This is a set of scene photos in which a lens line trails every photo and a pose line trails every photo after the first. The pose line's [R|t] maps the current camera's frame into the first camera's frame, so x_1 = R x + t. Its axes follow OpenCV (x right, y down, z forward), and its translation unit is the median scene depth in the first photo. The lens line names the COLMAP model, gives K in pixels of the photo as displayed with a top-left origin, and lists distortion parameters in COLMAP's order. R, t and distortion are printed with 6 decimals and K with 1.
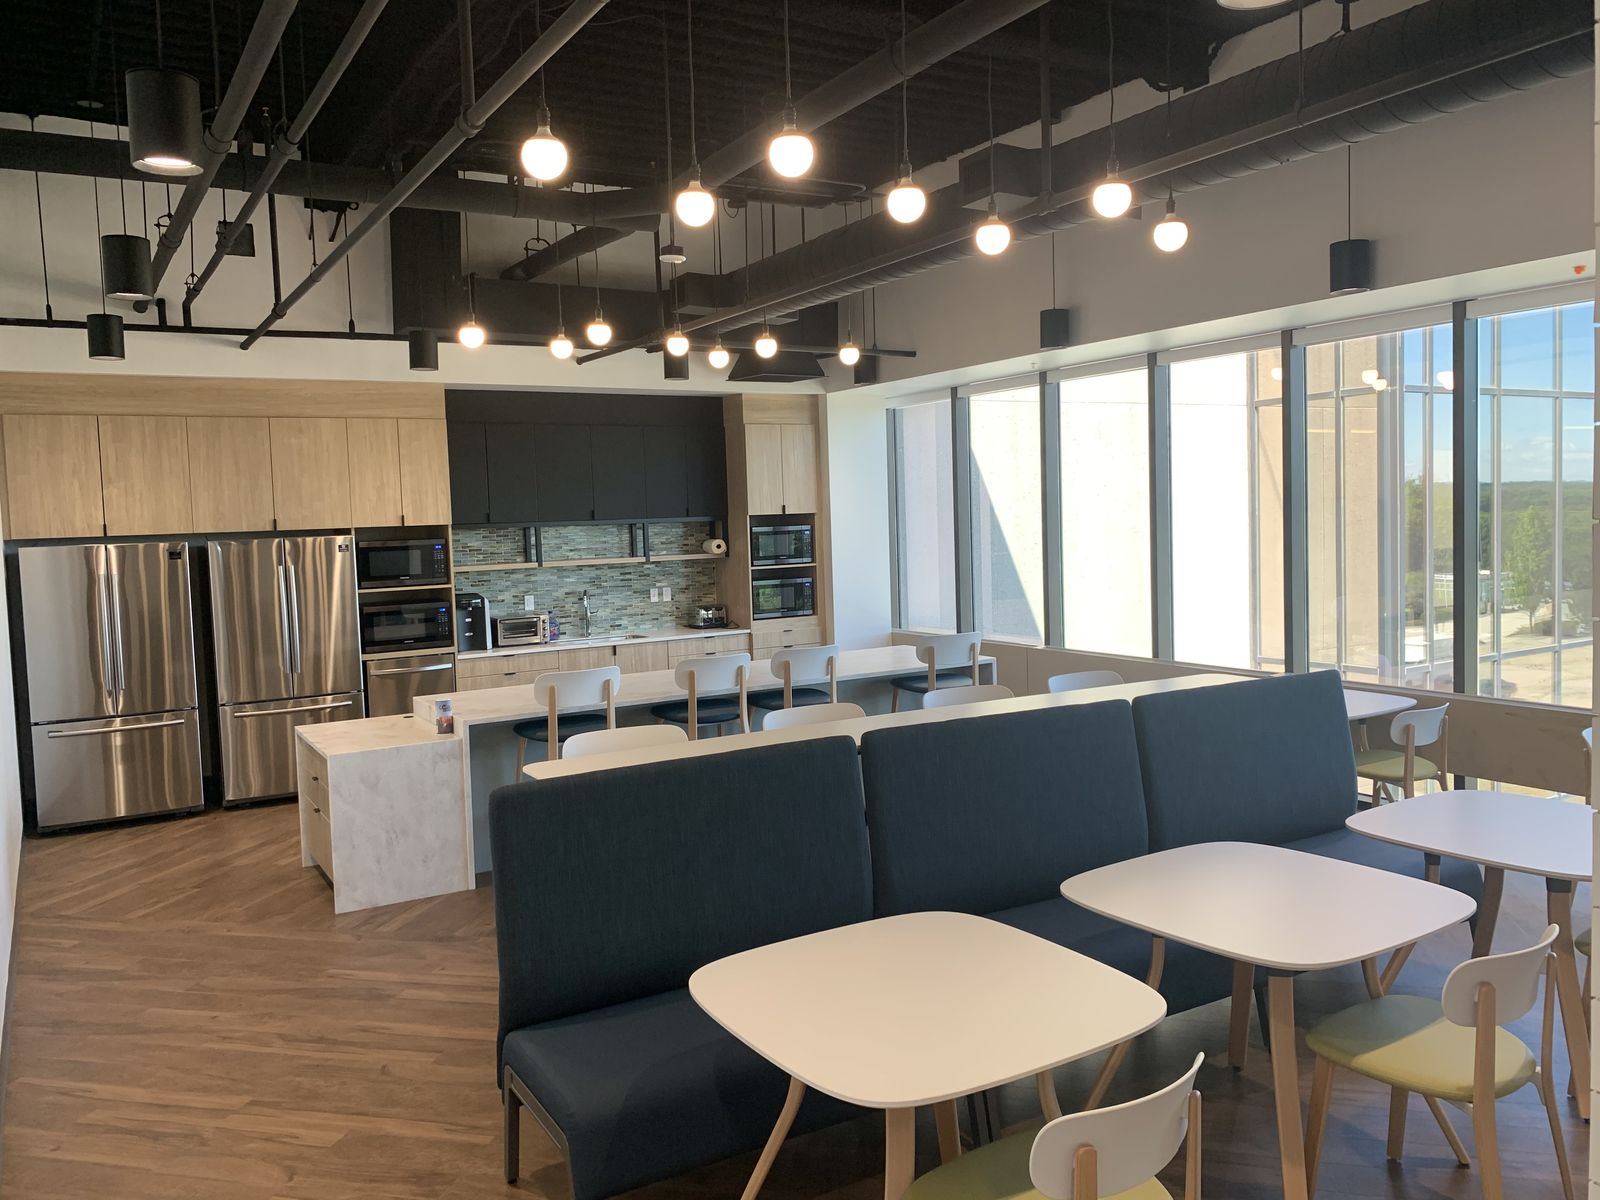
lens RADIAL K [[1228.8, 0, 886.1], [0, 1228.8, 590.1], [0, 0, 1]] dist [0.105397, -0.143320]
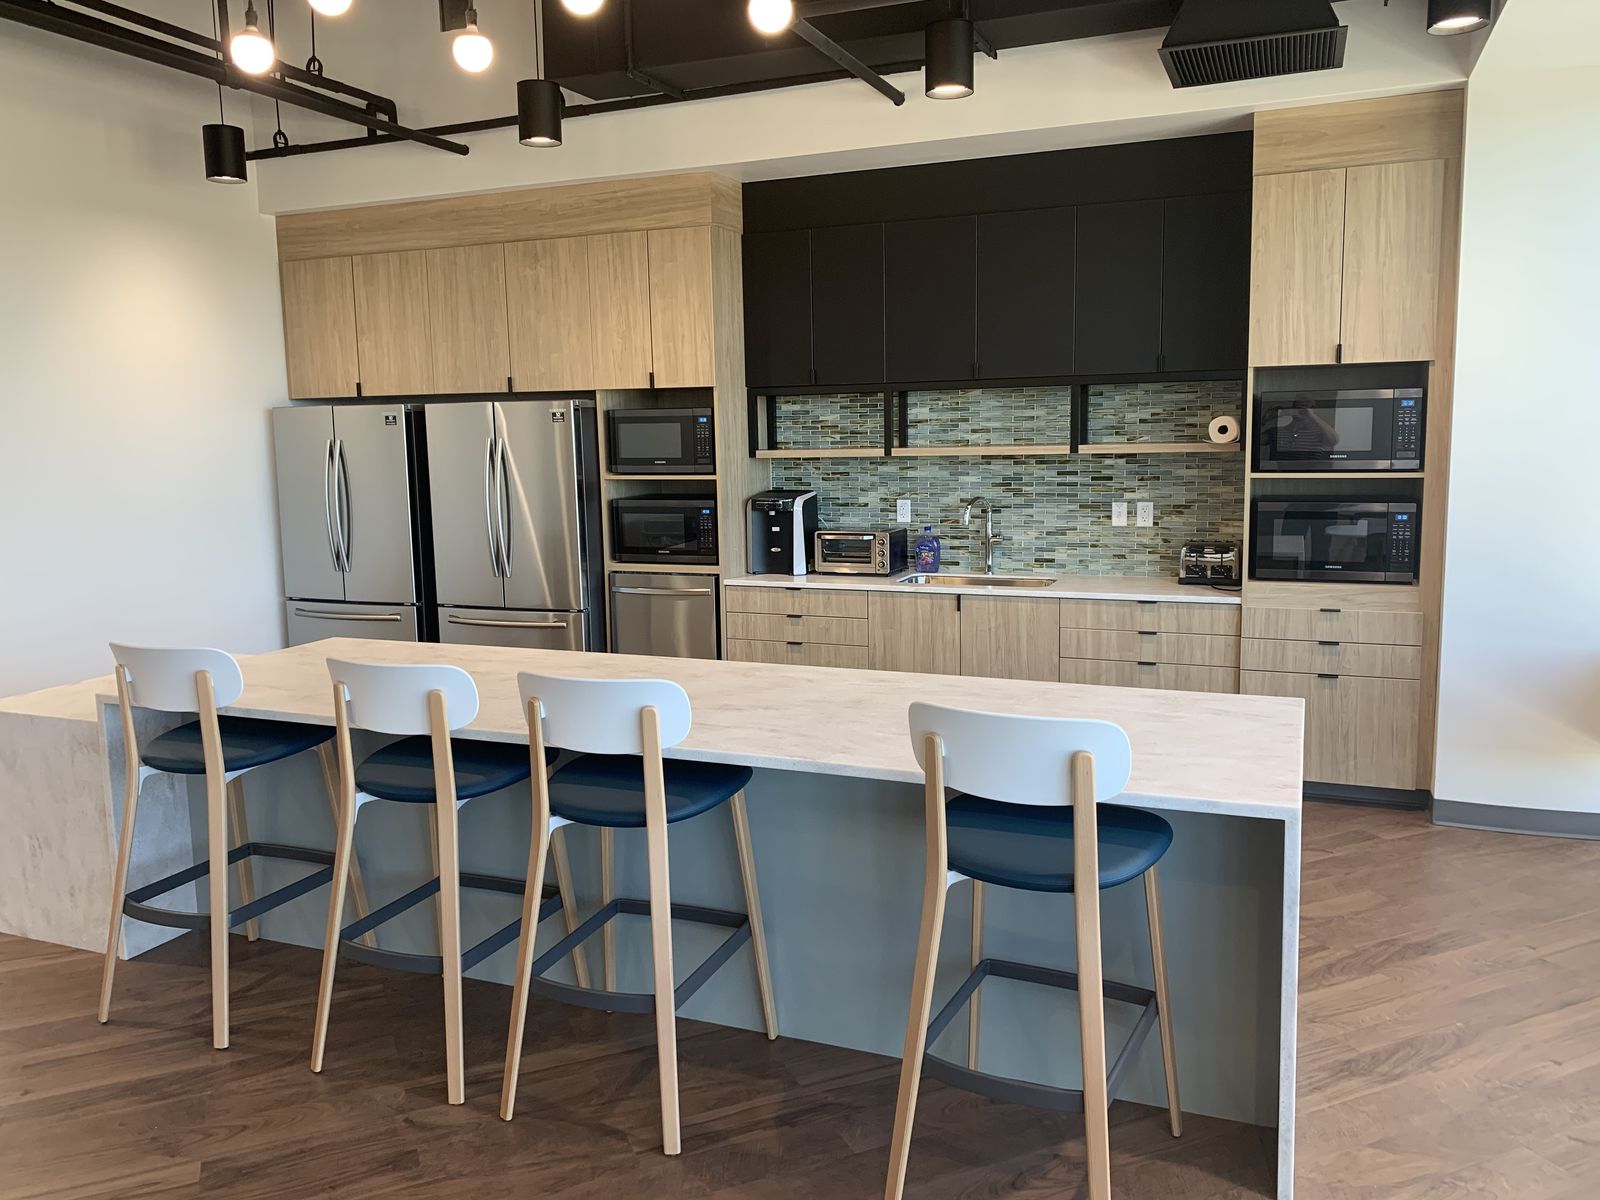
lens RADIAL K [[1228.8, 0, 886.1], [0, 1228.8, 590.1], [0, 0, 1]] dist [0.105397, -0.143320]
pose [[0.546055, 0.134220, -0.826927, 0.251398], [-0.052329, 0.990619, 0.126234, -0.030099], [0.836113, -0.025658, 0.547957, 0.653311]]
